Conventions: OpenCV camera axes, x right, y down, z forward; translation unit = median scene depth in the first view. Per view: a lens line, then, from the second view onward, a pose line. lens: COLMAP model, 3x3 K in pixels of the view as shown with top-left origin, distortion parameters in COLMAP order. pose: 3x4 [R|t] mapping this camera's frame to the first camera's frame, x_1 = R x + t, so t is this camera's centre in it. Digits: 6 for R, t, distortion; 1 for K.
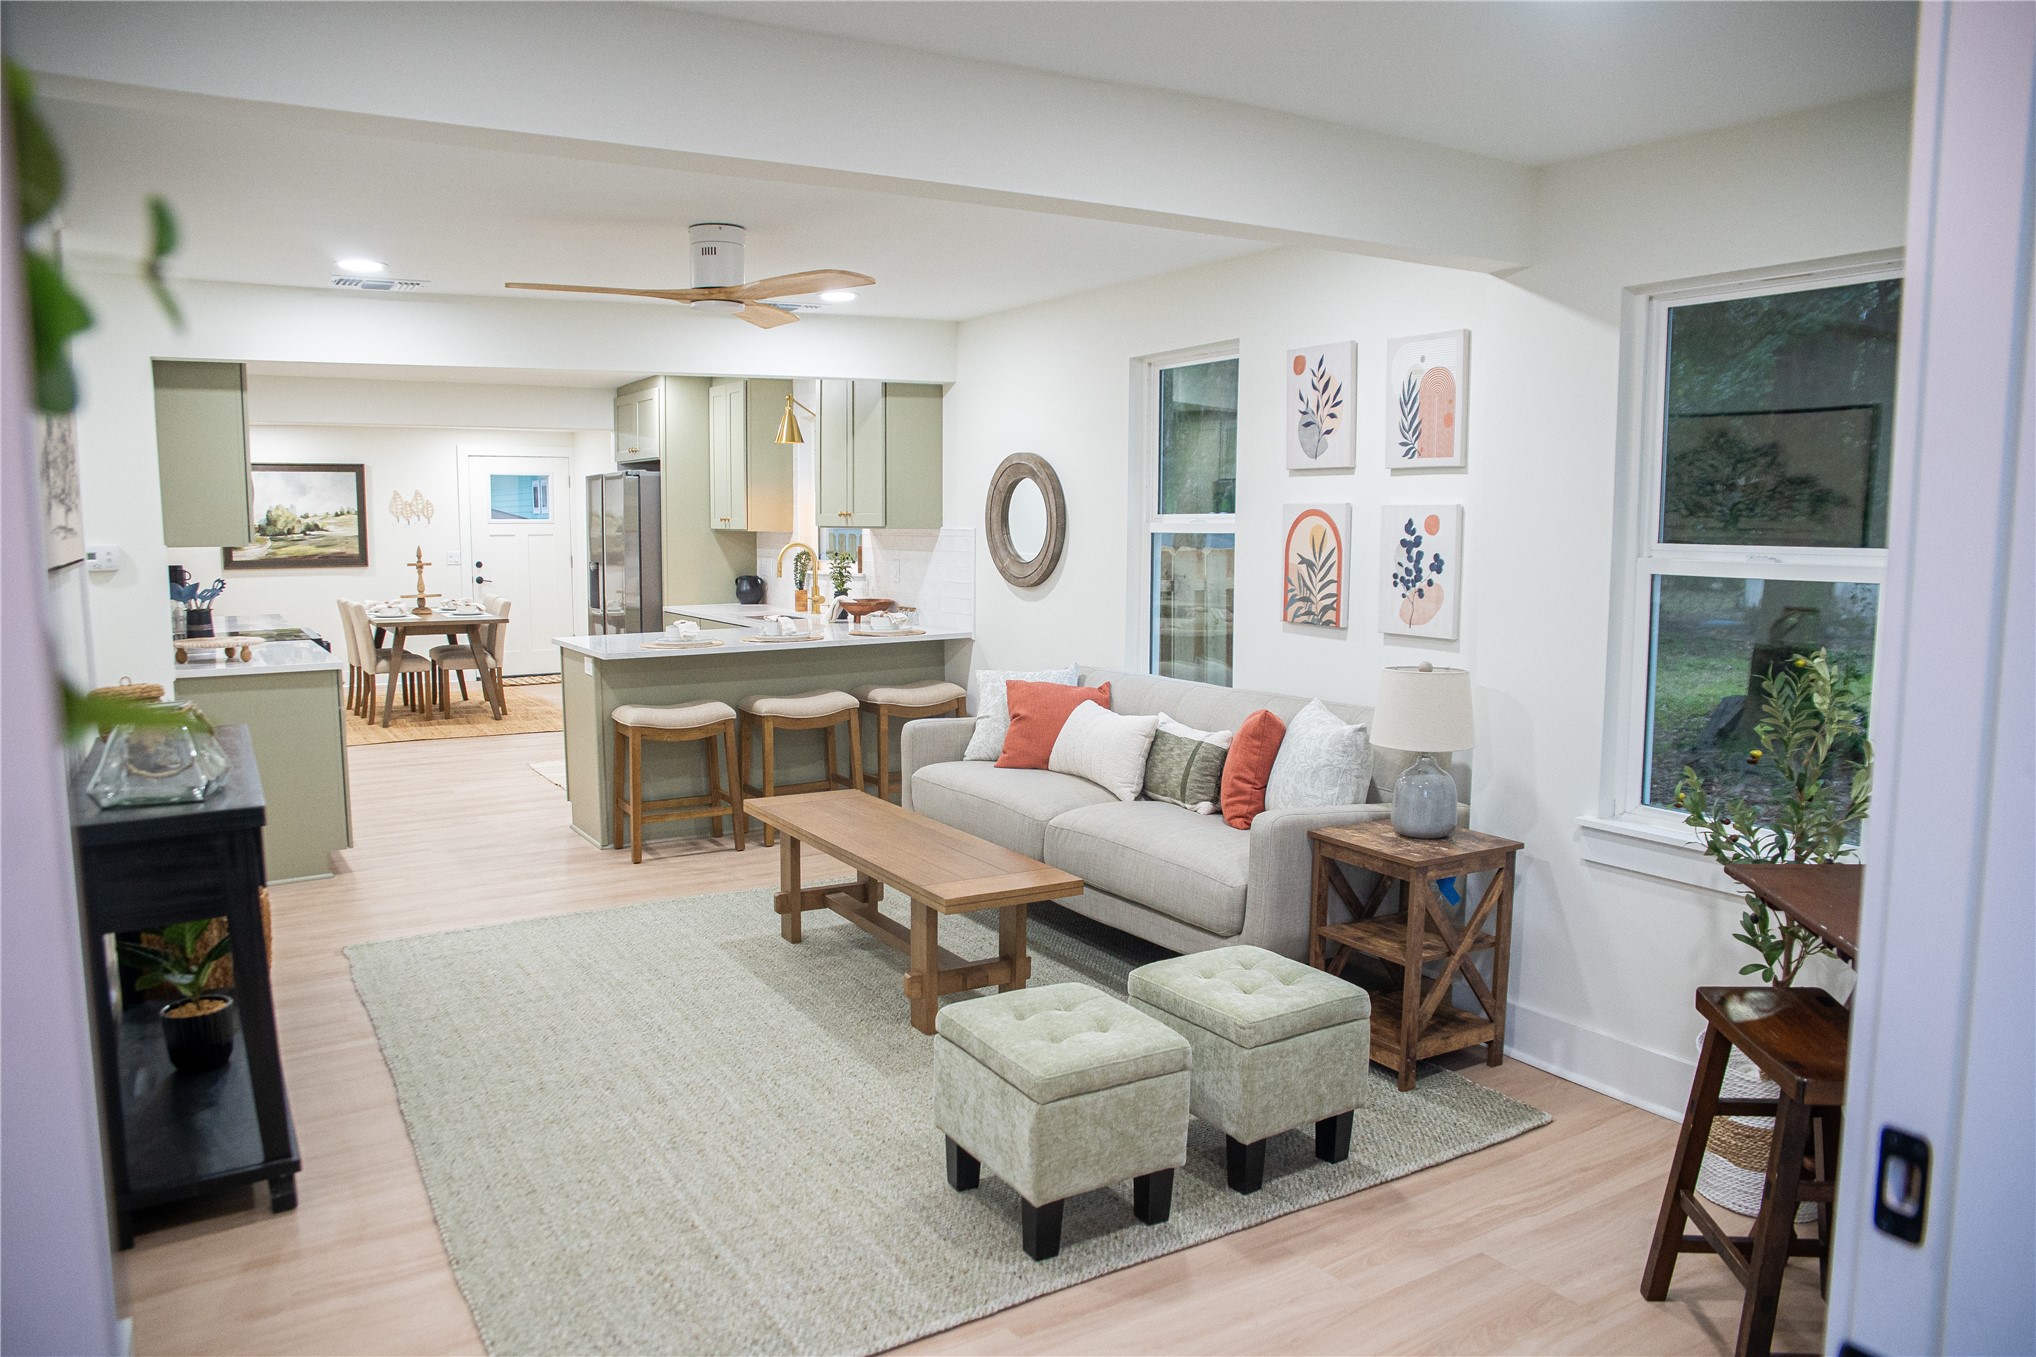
lens RADIAL K [[1421.8, 0, 1018.0], [0, 1421.8, 678.5], [0, 0, 1]] dist [-0.130222, 0.097723]
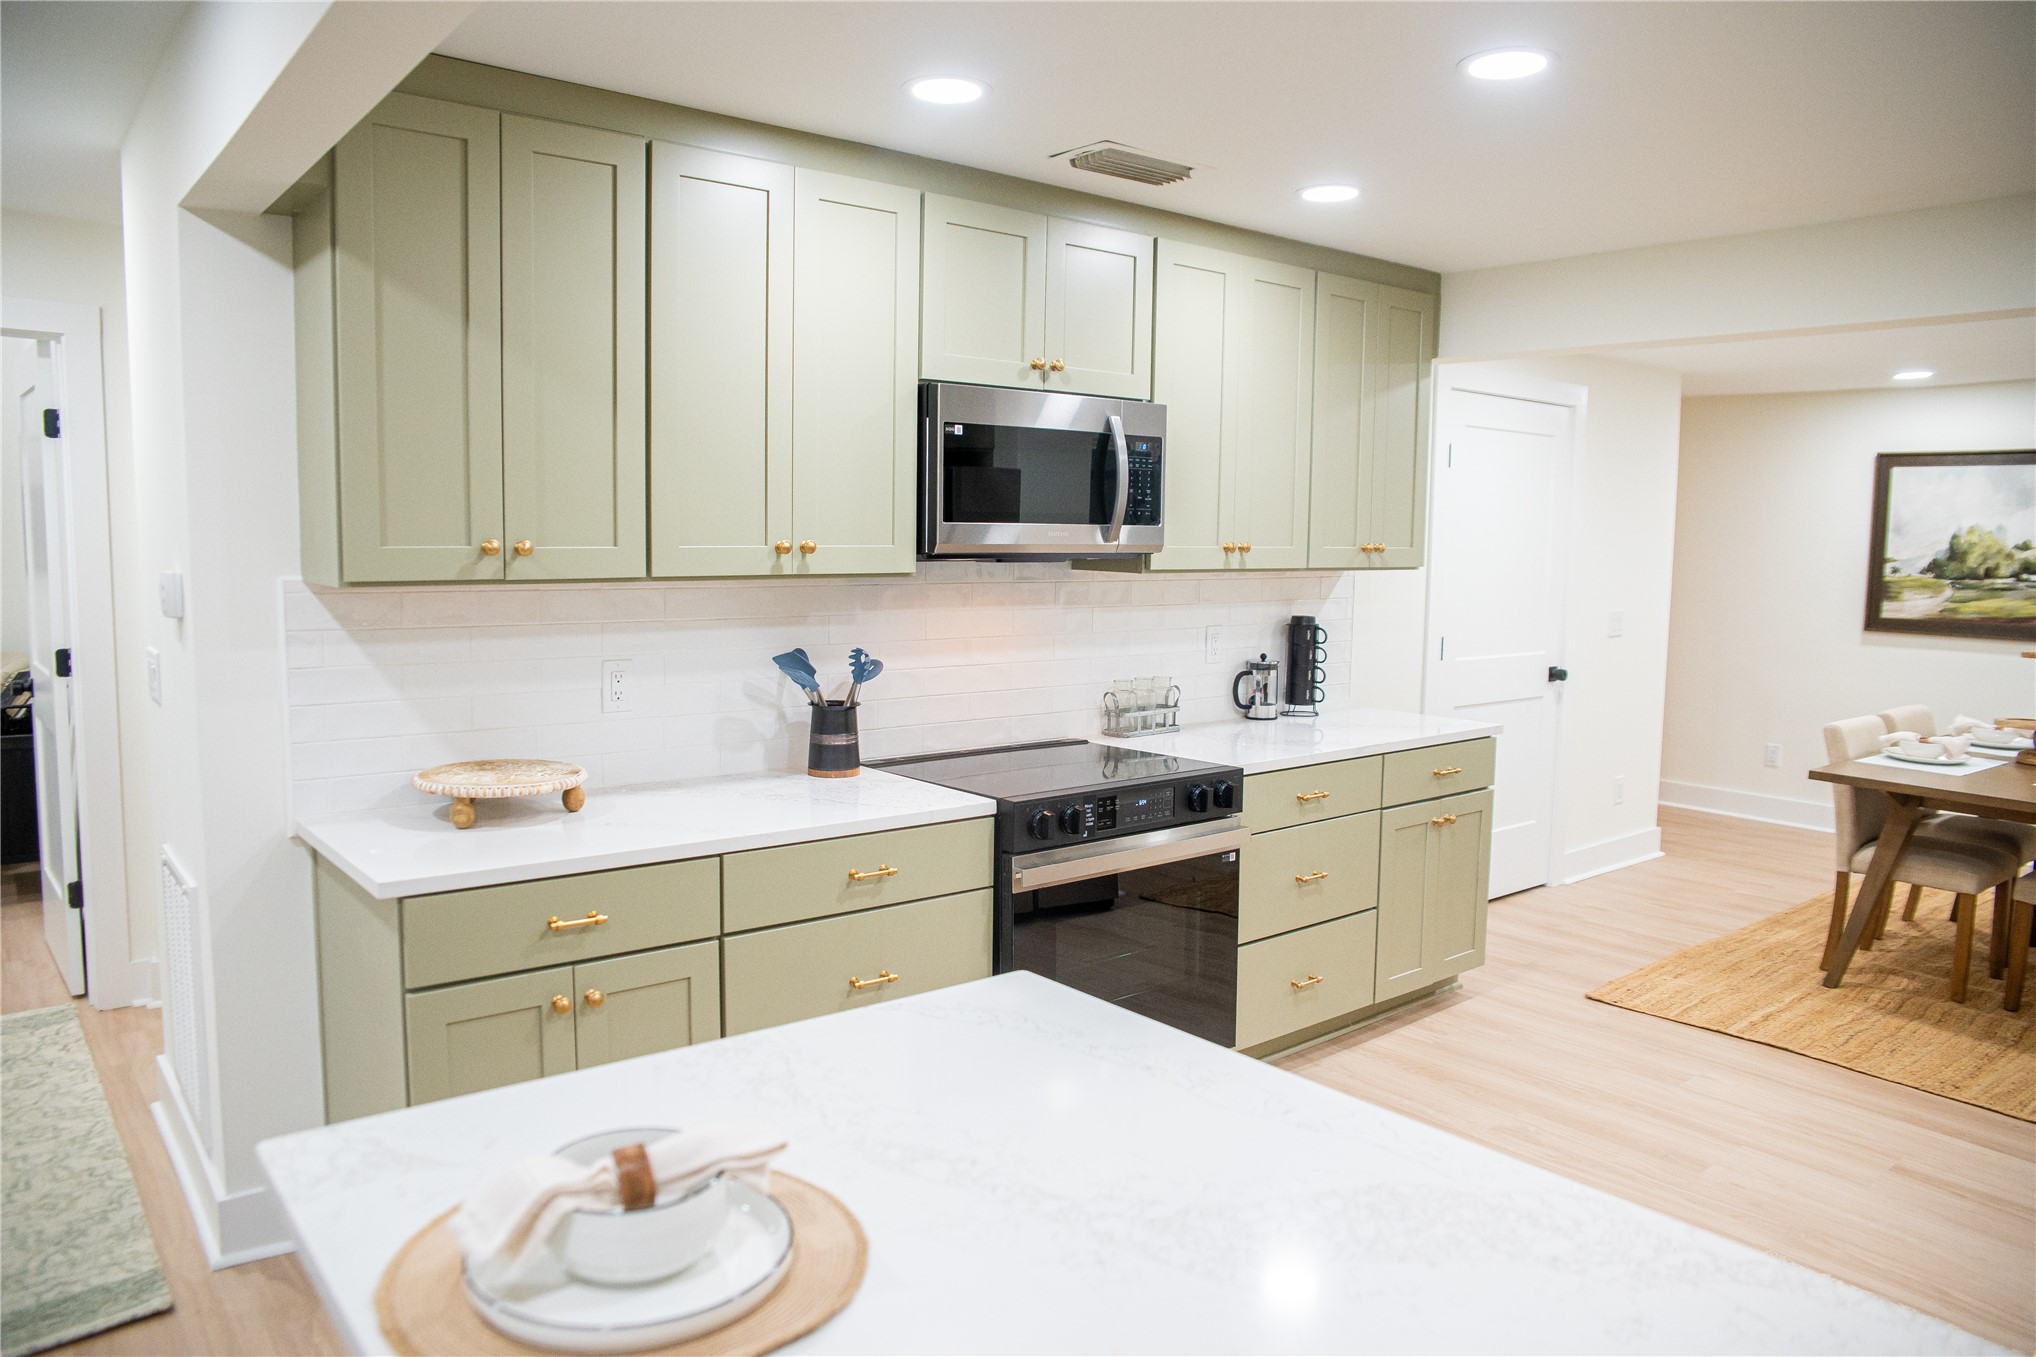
lens RADIAL K [[1390.2, 0, 1018.0], [0, 1390.2, 678.5], [0, 0, 1]] dist [-0.122687, 0.092095]
pose [[0.121162, 0.107530, -0.986791, -0.072244], [-0.127592, 0.987556, 0.091947, -0.120863], [0.984398, 0.114766, 0.133374, 1.032677]]
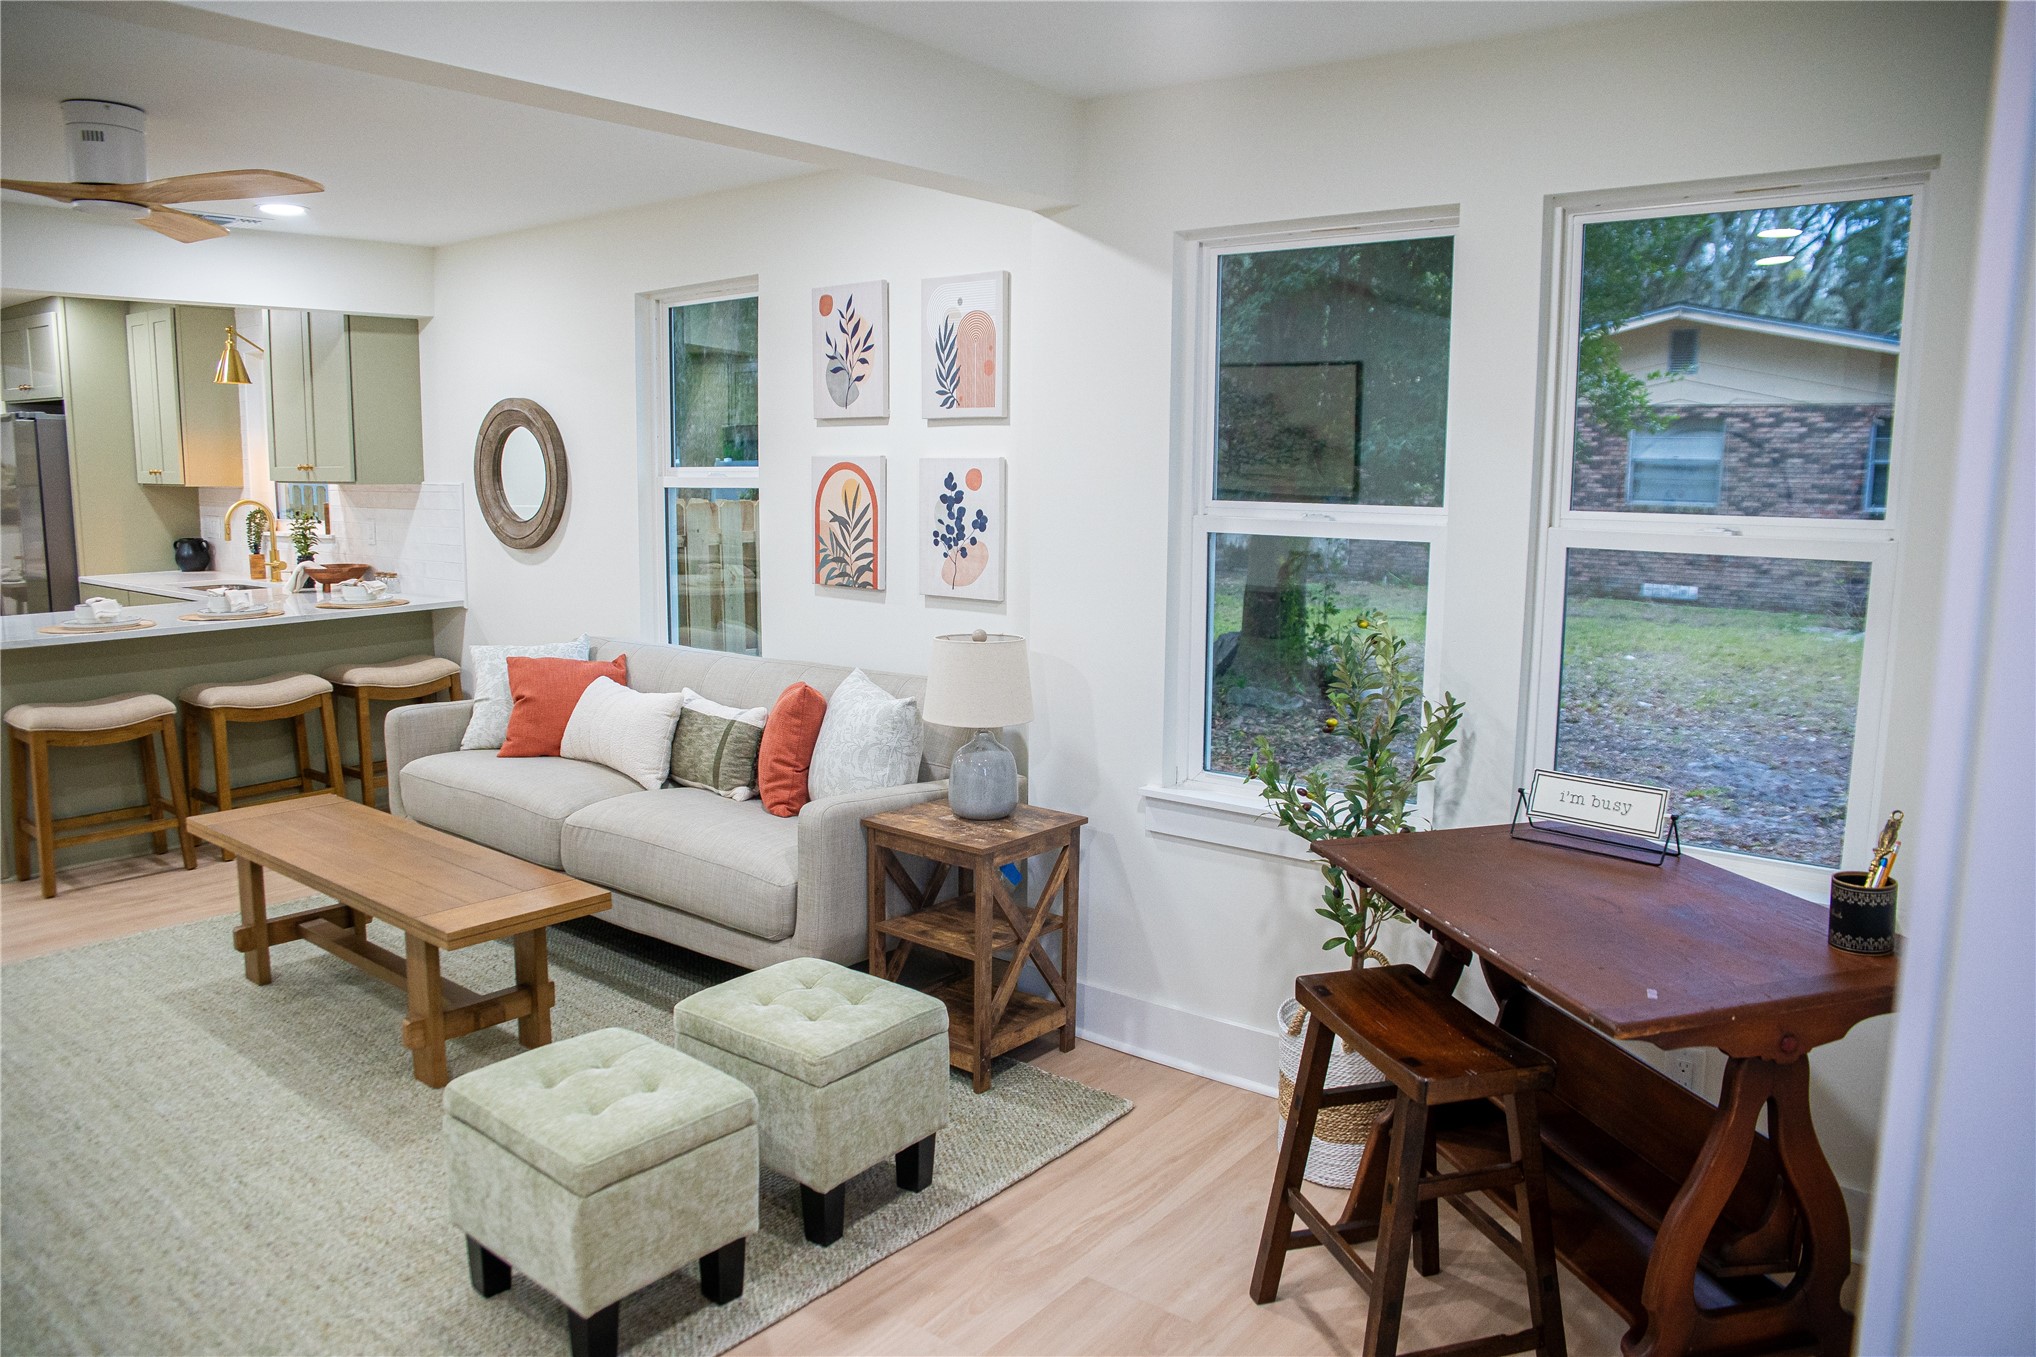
lens RADIAL K [[1421.8, 0, 1018.0], [0, 1421.8, 678.5], [0, 0, 1]] dist [-0.130222, 0.097723]
pose [[0.941048, -0.045432, 0.335207, -0.001110], [0.032322, 0.998482, 0.044590, -0.012493], [-0.336724, -0.031127, 0.941089, 0.065773]]
